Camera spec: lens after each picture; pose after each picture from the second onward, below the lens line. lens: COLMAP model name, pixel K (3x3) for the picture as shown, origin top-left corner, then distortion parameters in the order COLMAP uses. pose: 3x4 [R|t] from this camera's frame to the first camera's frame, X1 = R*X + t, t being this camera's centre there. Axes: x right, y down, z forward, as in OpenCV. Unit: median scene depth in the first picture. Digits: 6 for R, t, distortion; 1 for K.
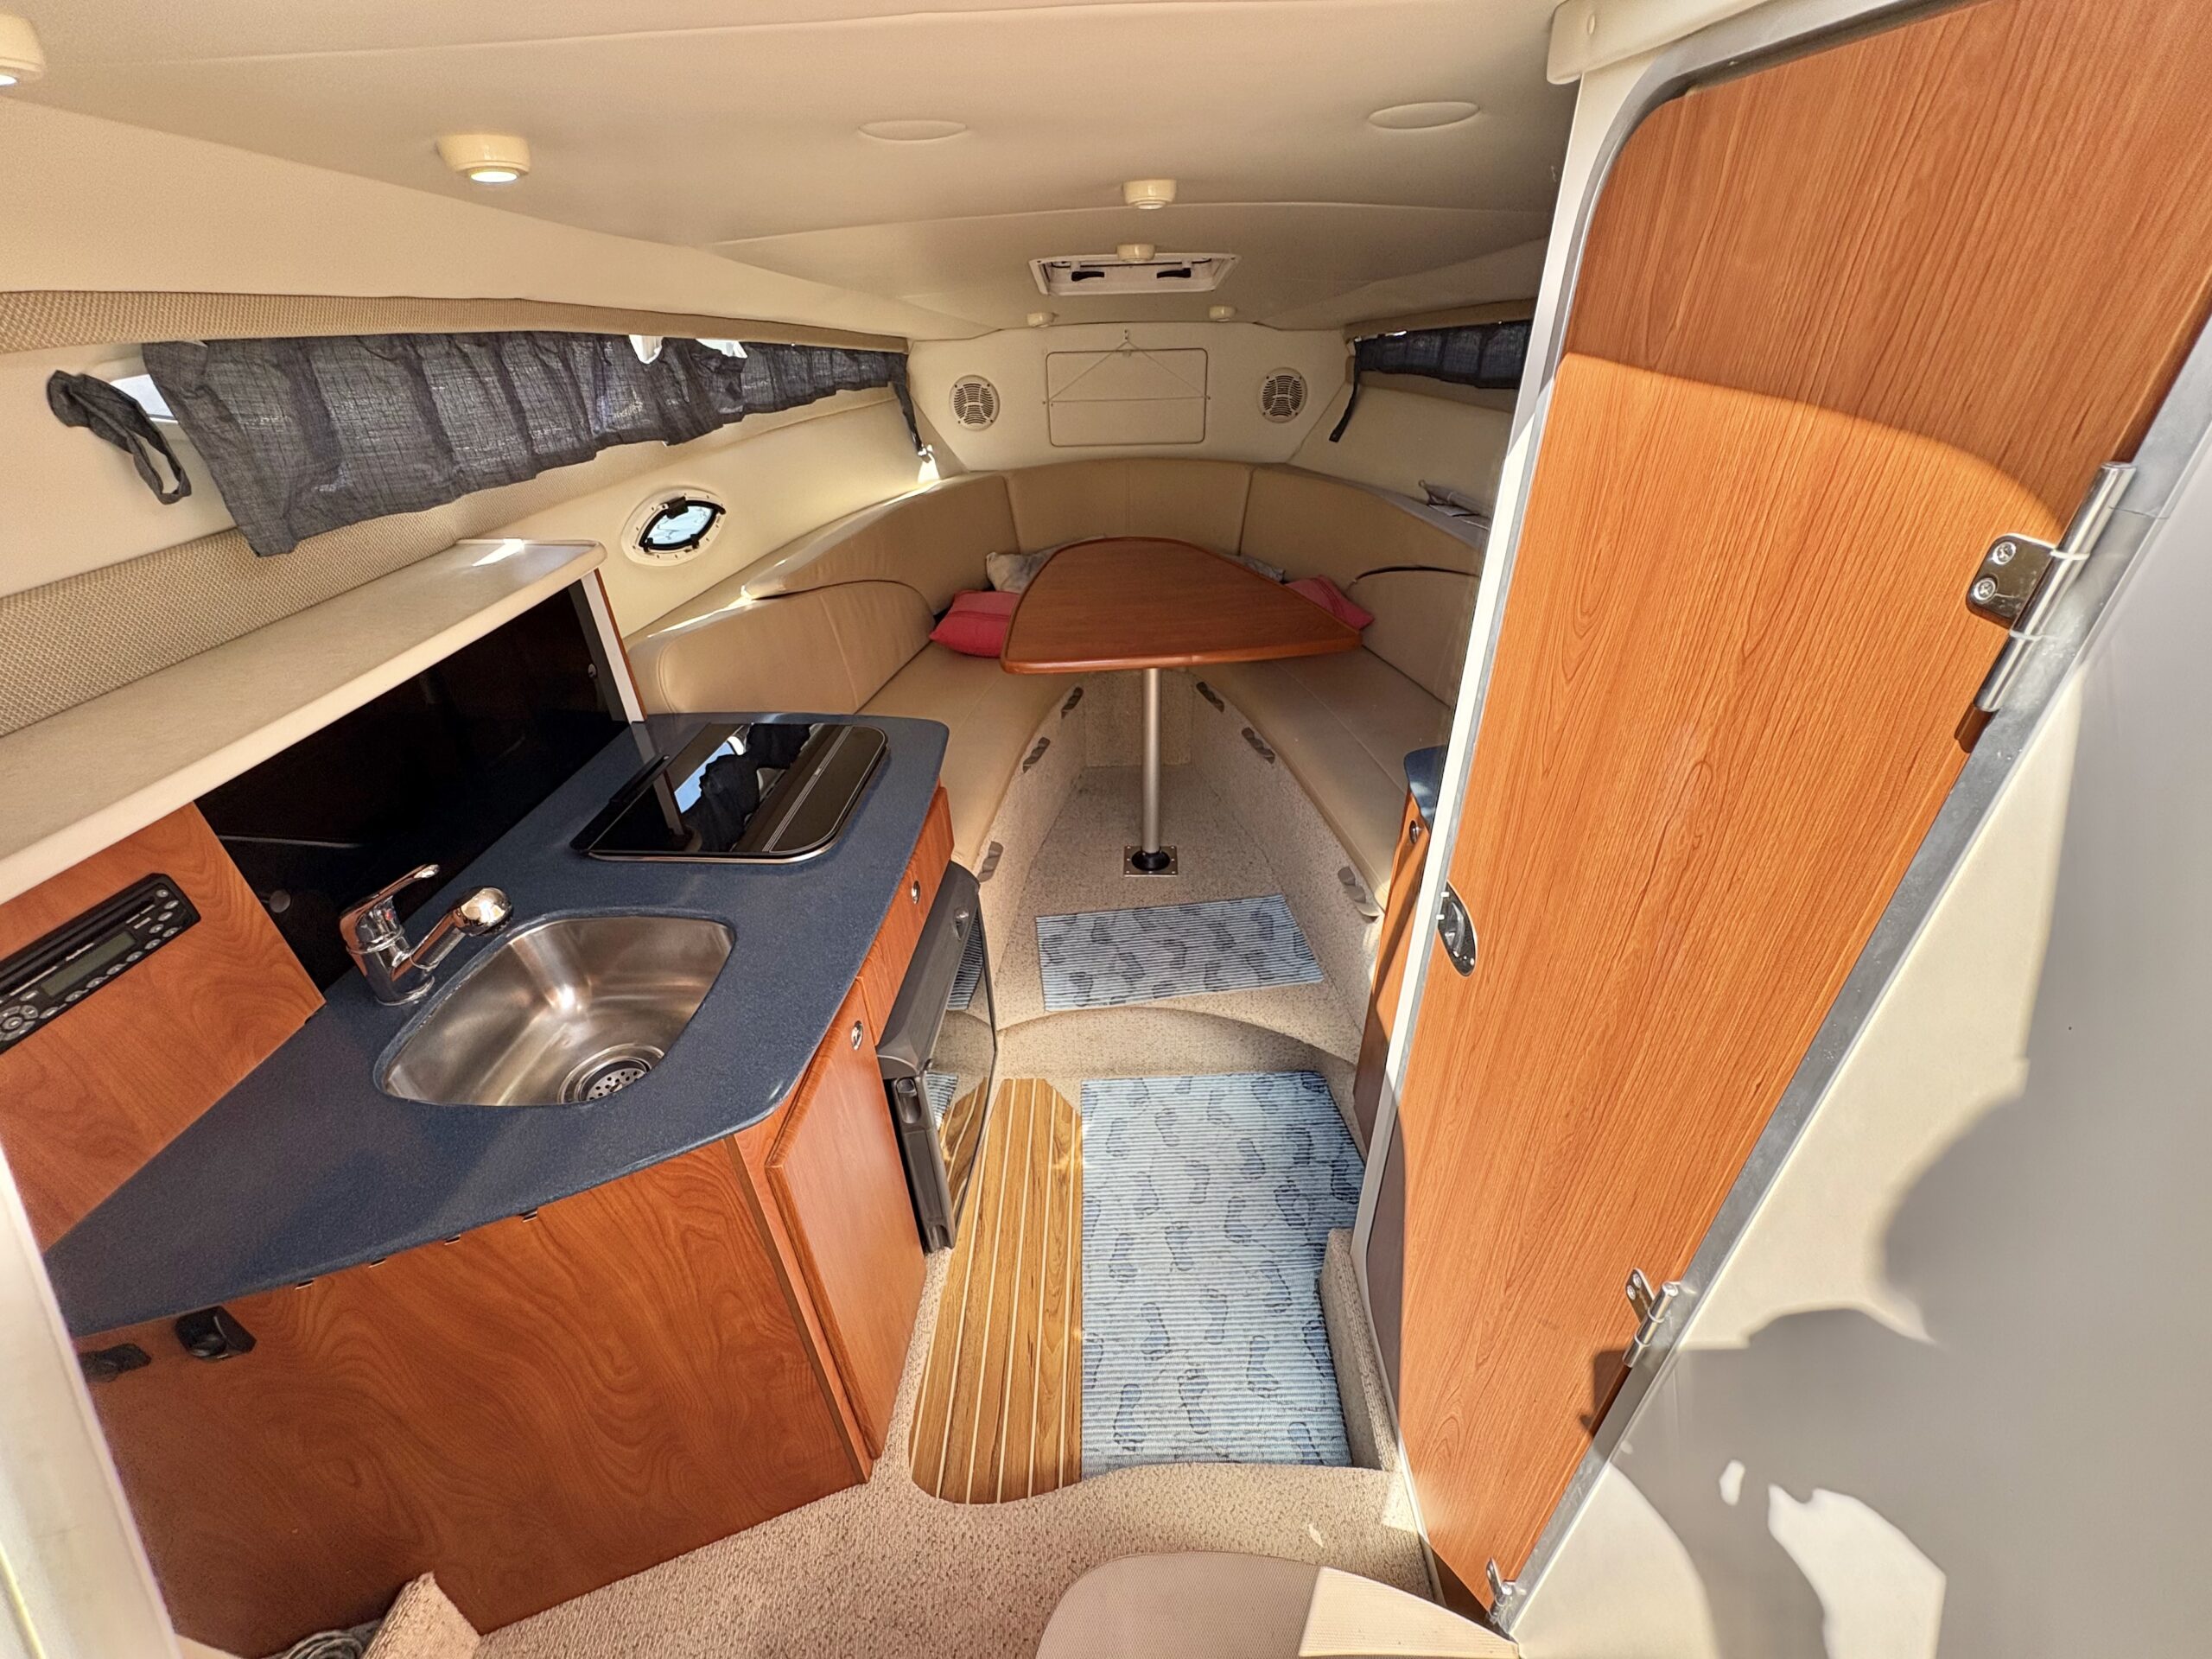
lens RADIAL K [[883.0, 0, 1107.9], [0, 883.0, 835.9], [0, 0, 1]] dist [-0.007692, 0.000871]
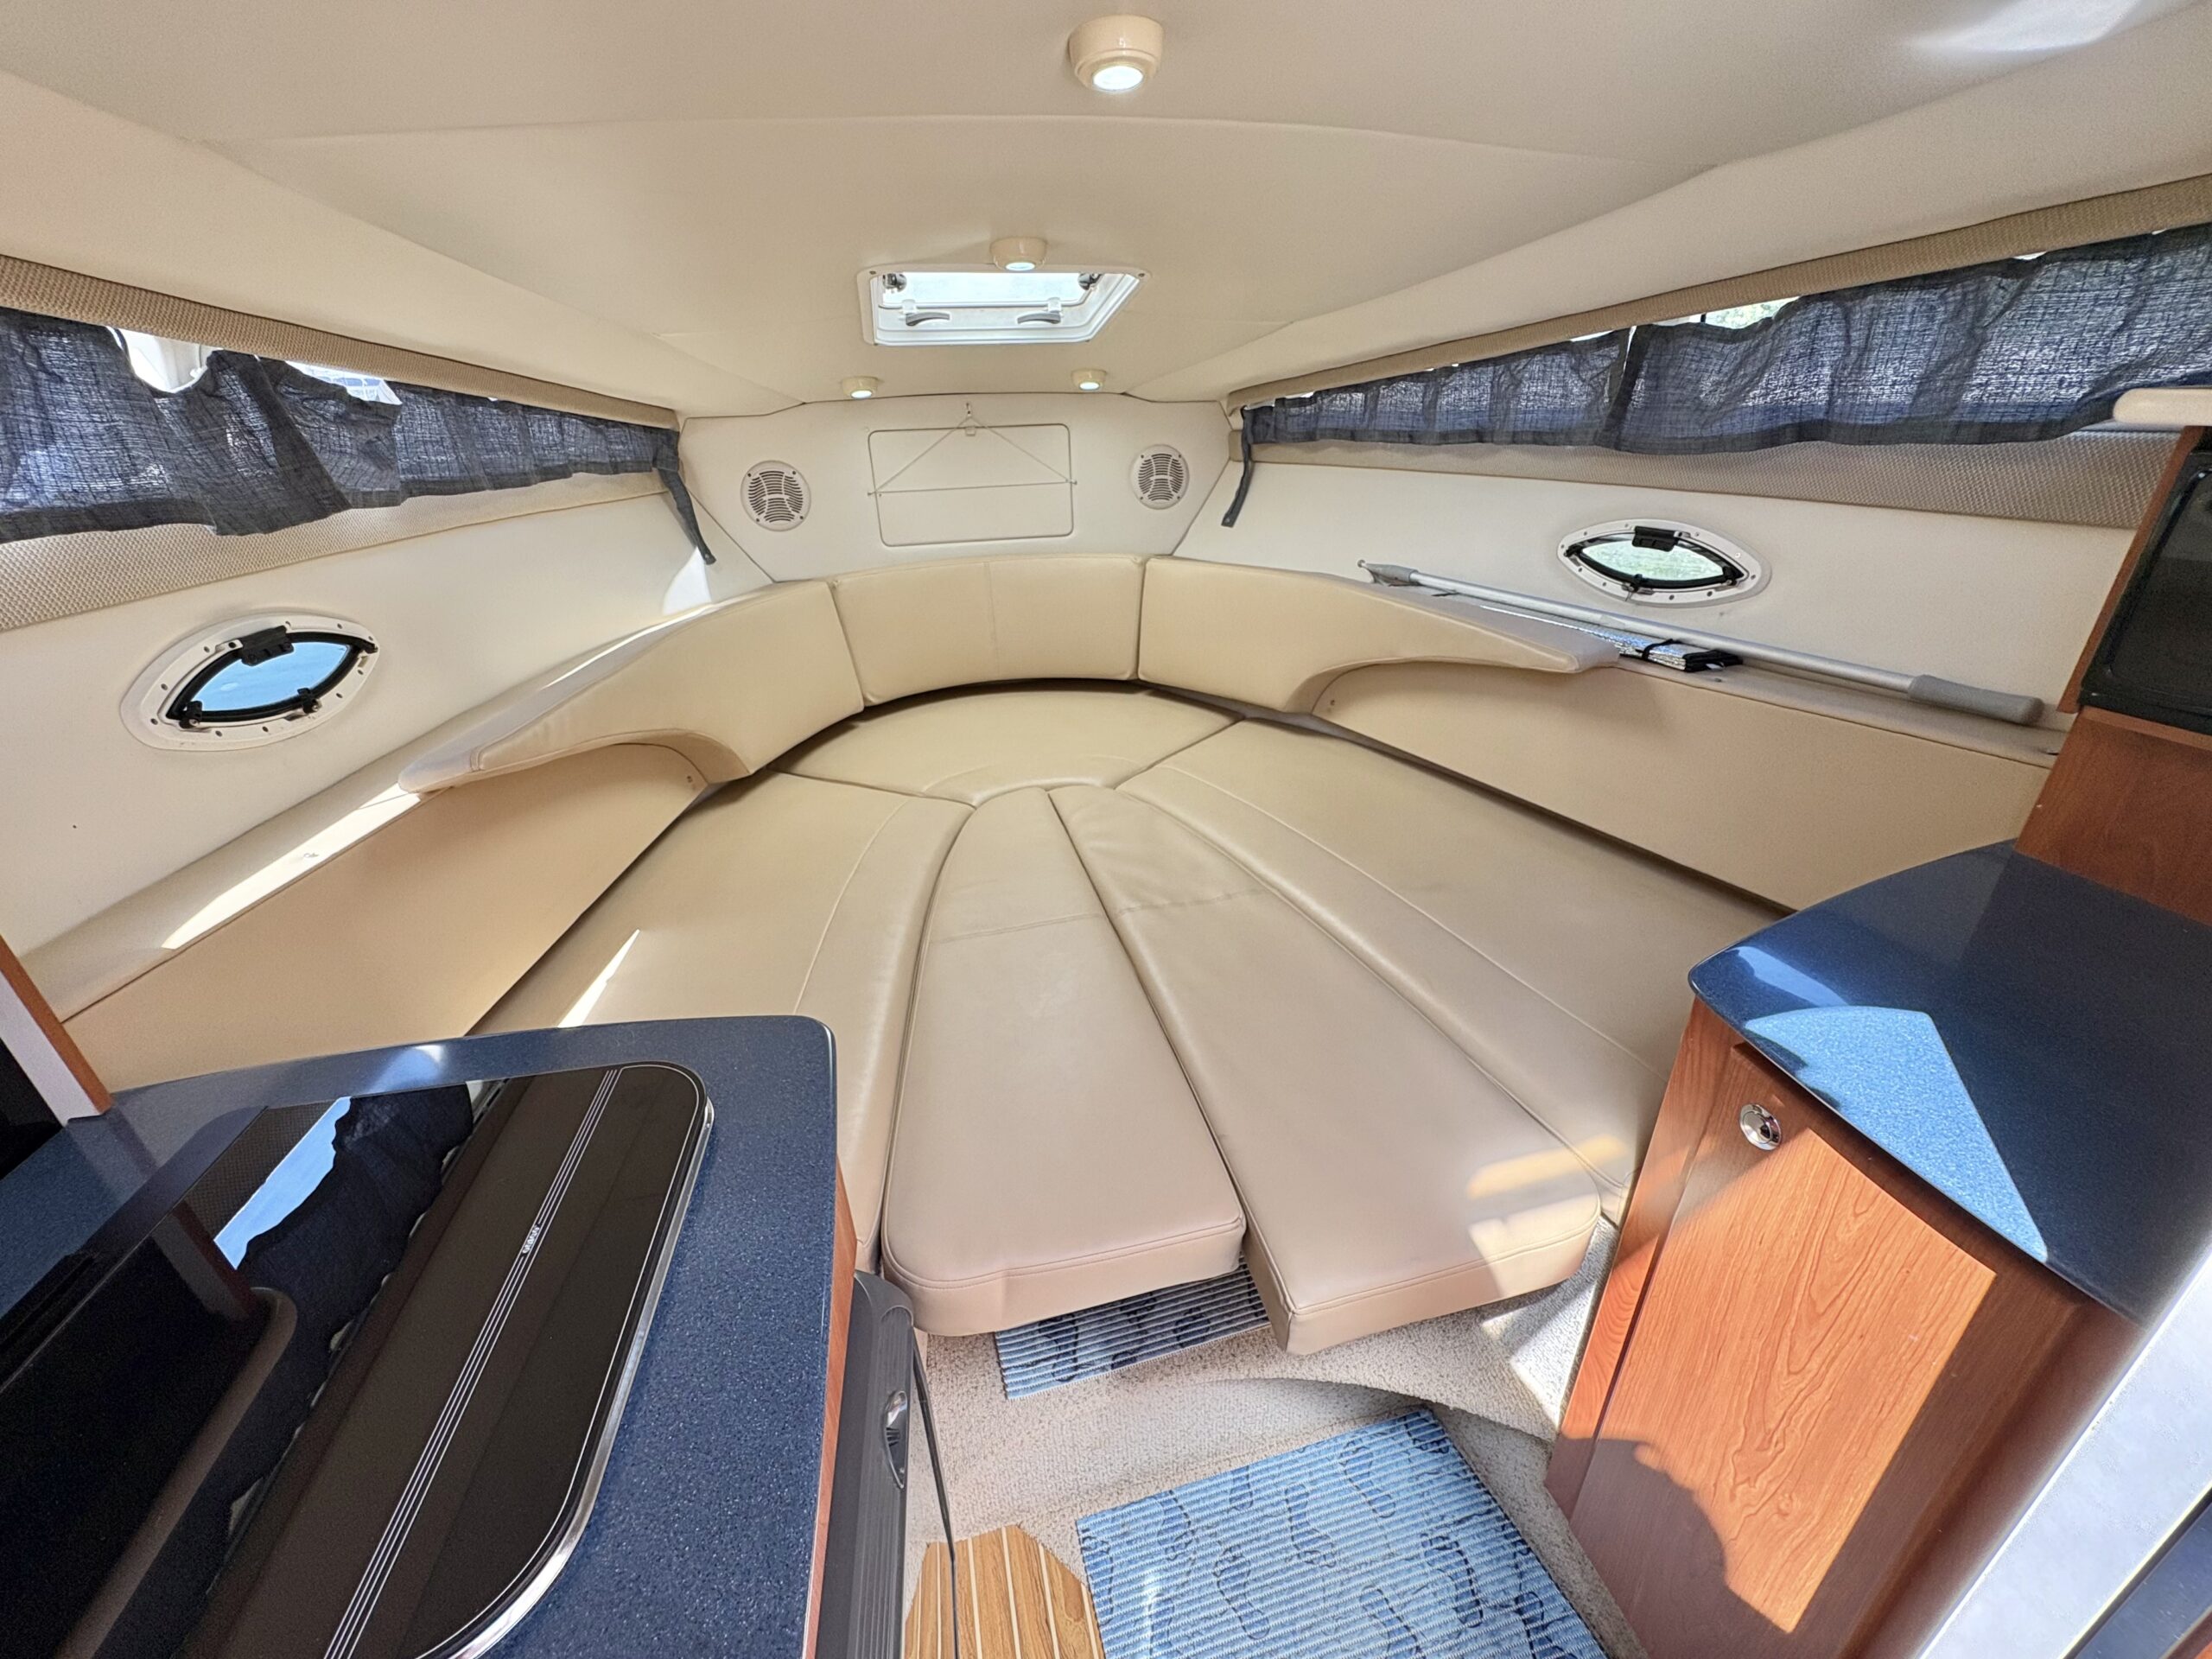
lens RADIAL K [[883.0, 0, 1110.6], [0, 883.0, 827.6], [0, 0, 1]] dist [-0.007692, 0.000871]
pose [[0.971672, -0.105976, 0.211241, -0.091134], [0.132370, 0.984510, -0.114967, -0.118448], [-0.195785, 0.139672, 0.970649, 0.355700]]
